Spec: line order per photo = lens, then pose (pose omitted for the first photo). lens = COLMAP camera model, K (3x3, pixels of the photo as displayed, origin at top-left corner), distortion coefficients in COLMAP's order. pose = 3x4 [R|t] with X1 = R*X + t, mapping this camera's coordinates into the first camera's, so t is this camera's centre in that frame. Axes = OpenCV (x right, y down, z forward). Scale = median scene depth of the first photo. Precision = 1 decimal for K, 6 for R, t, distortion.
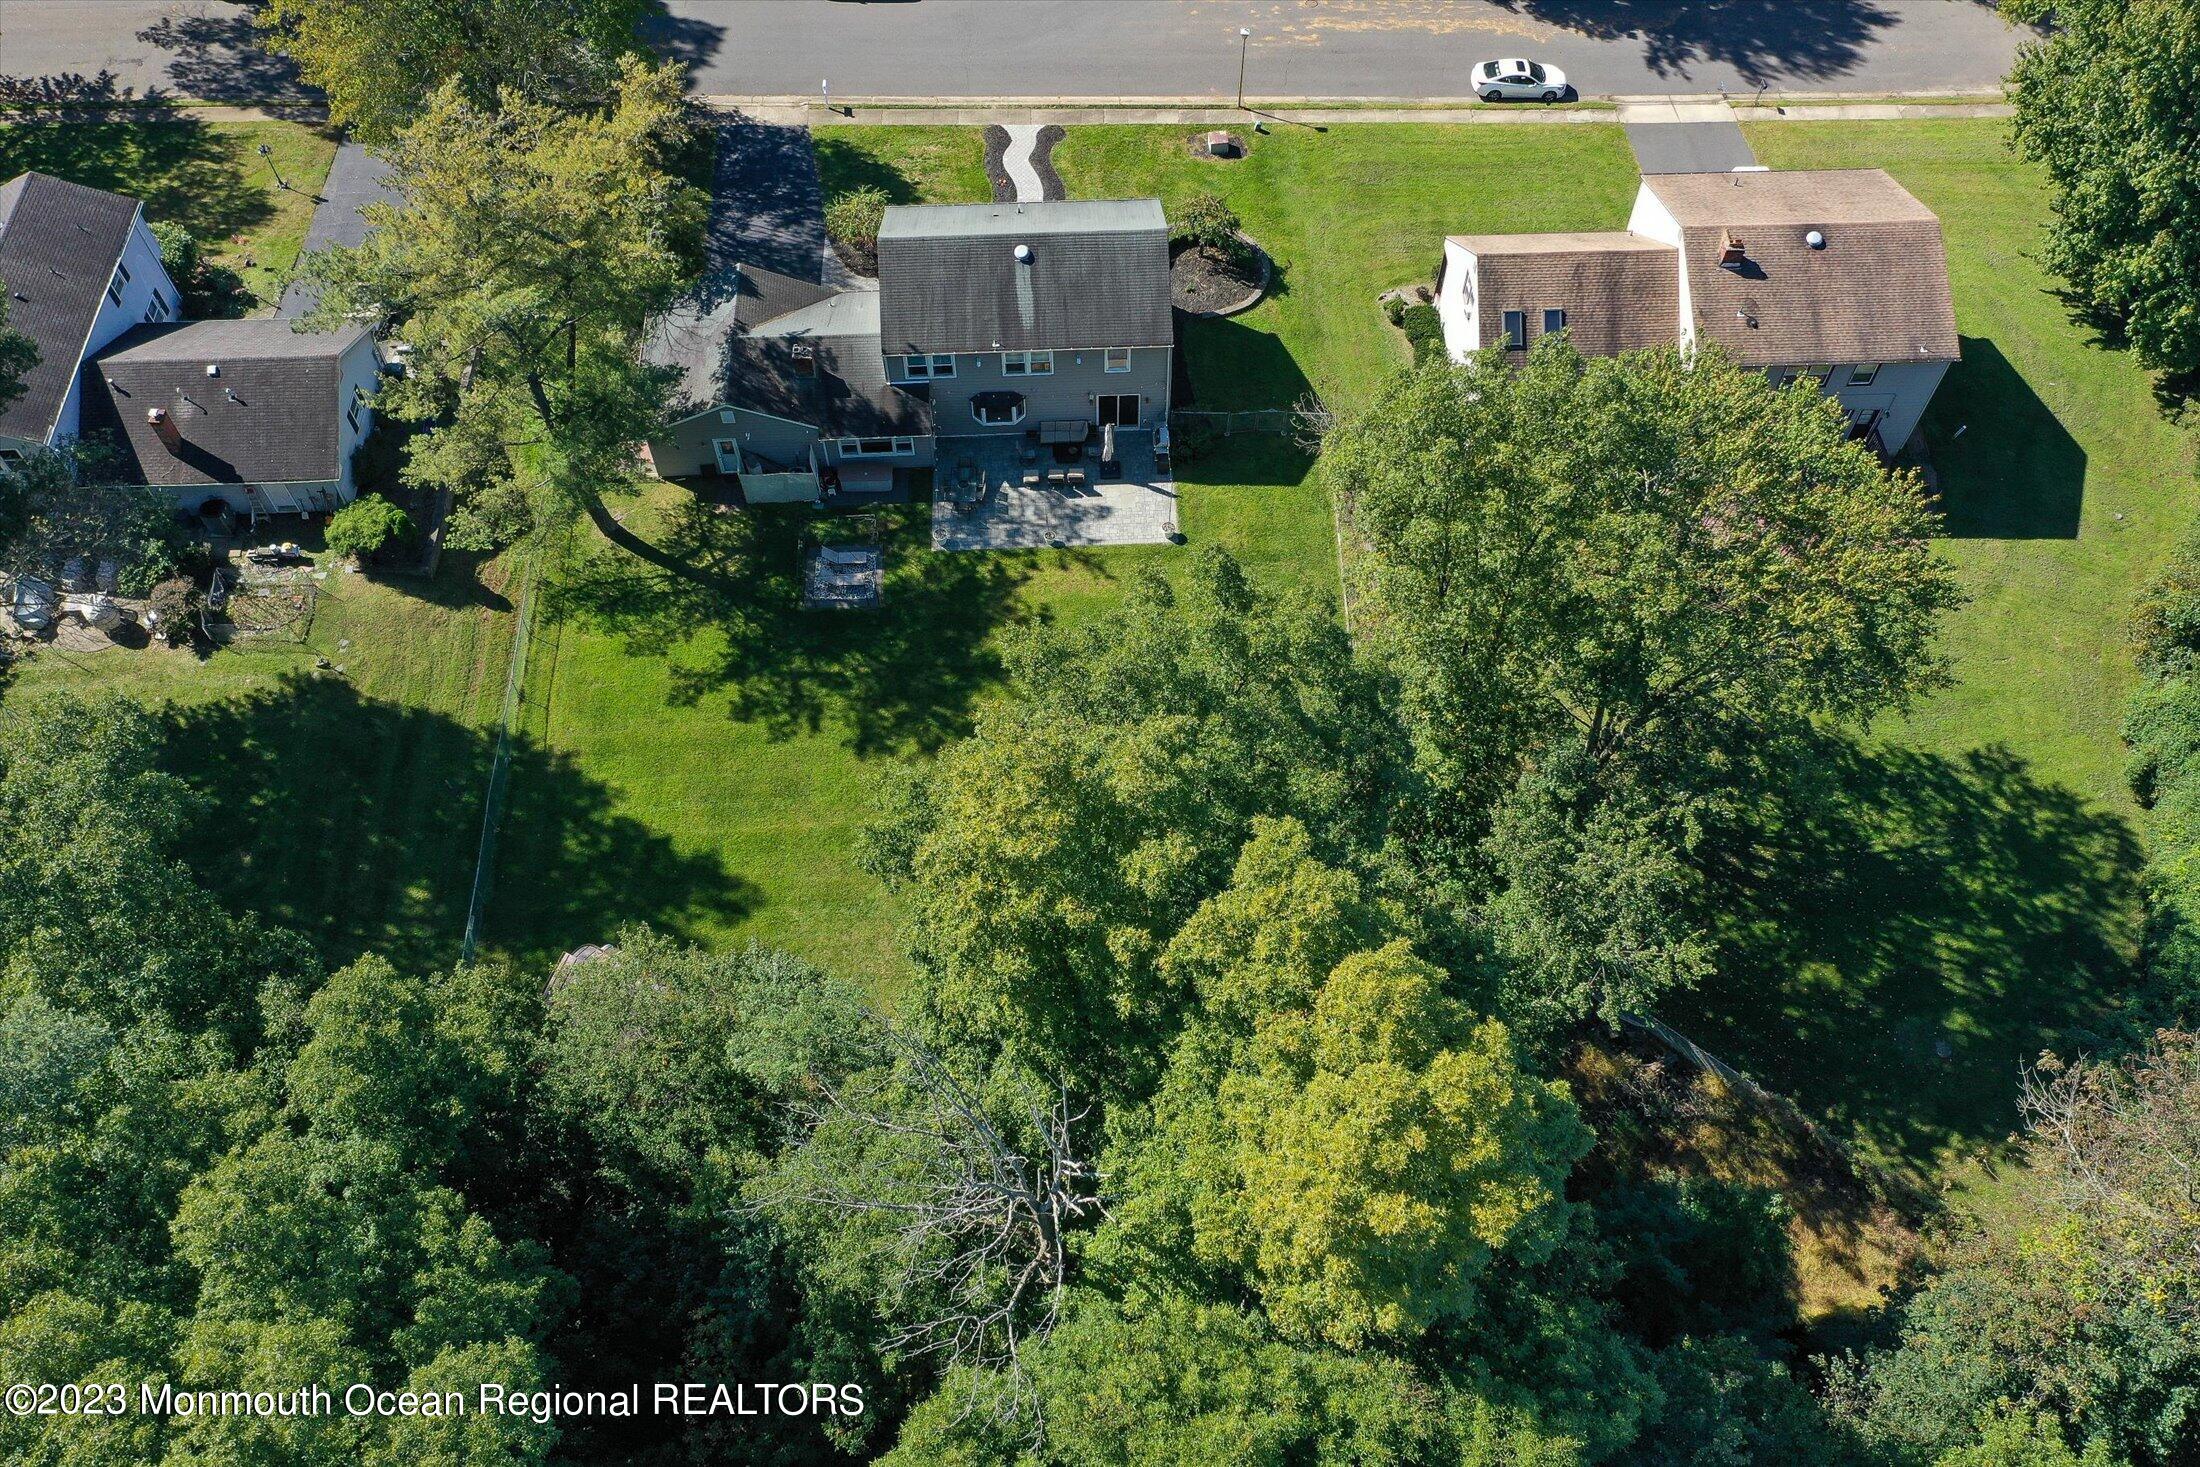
lens RADIAL K [[1735.9, 0, 1108.1], [0, 1735.9, 731.7], [0, 0, 1]] dist [-0.005522, -0.006323]
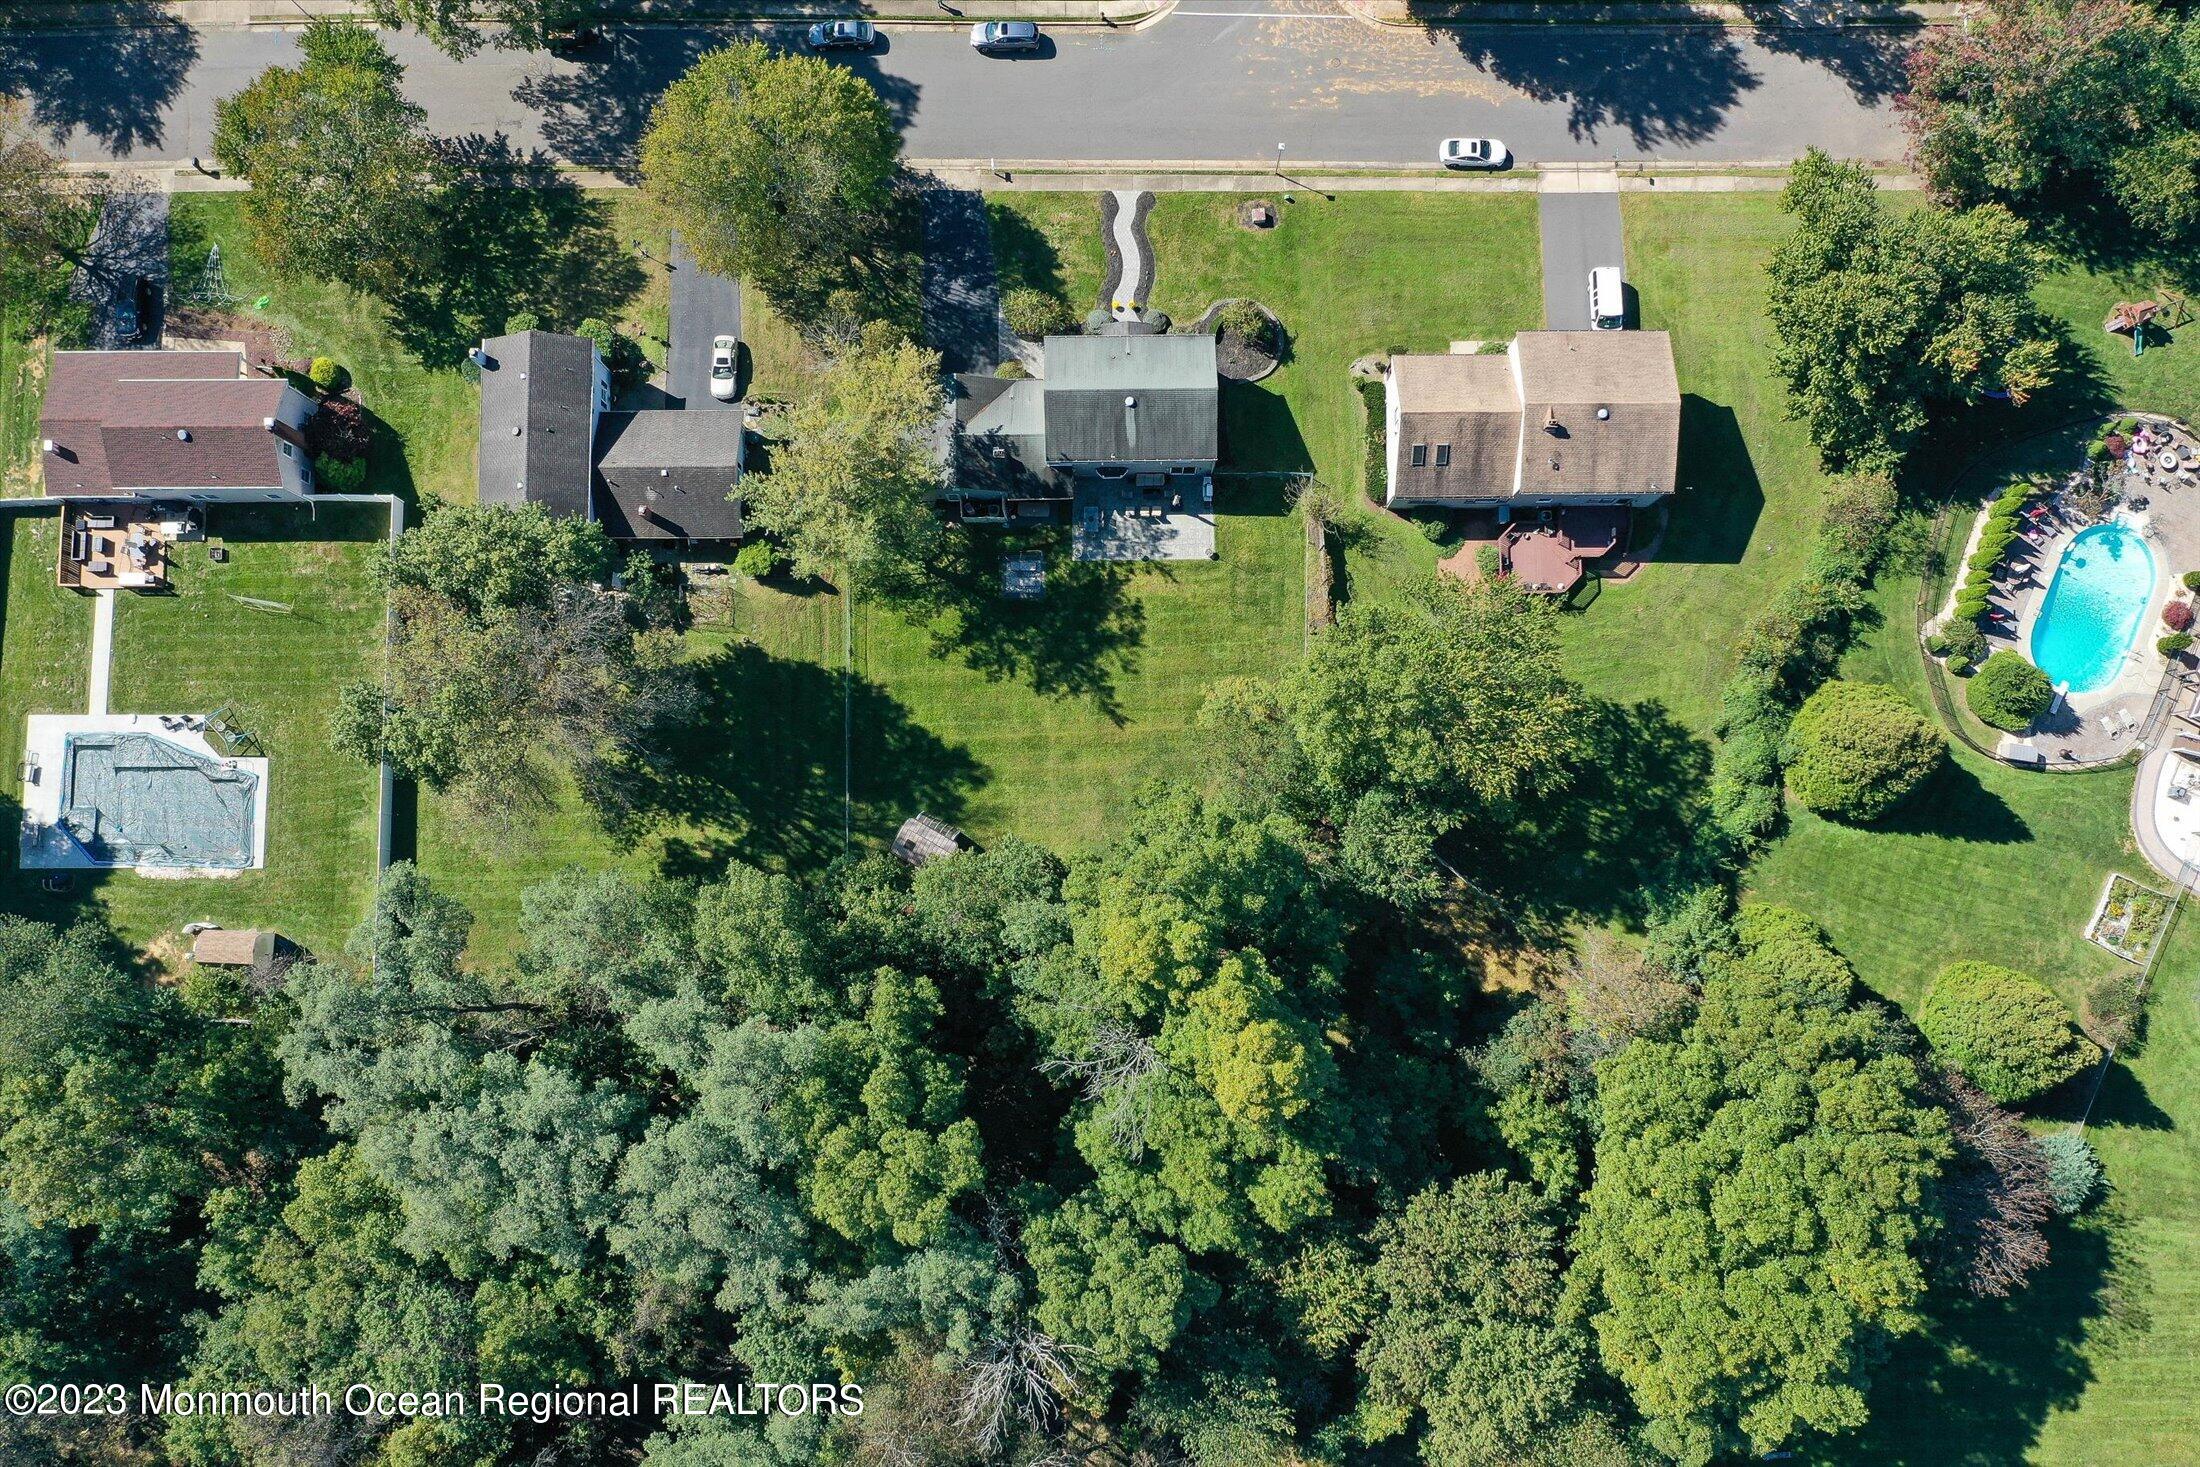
lens RADIAL K [[1735.9, 0, 1108.1], [0, 1735.9, 731.7], [0, 0, 1]] dist [-0.005522, -0.006323]
pose [[0.999329, 0.032546, -0.016776, -0.031148], [-0.020976, 0.884403, 0.466252, -0.757250], [0.030011, -0.465588, 0.884493, -0.619114]]
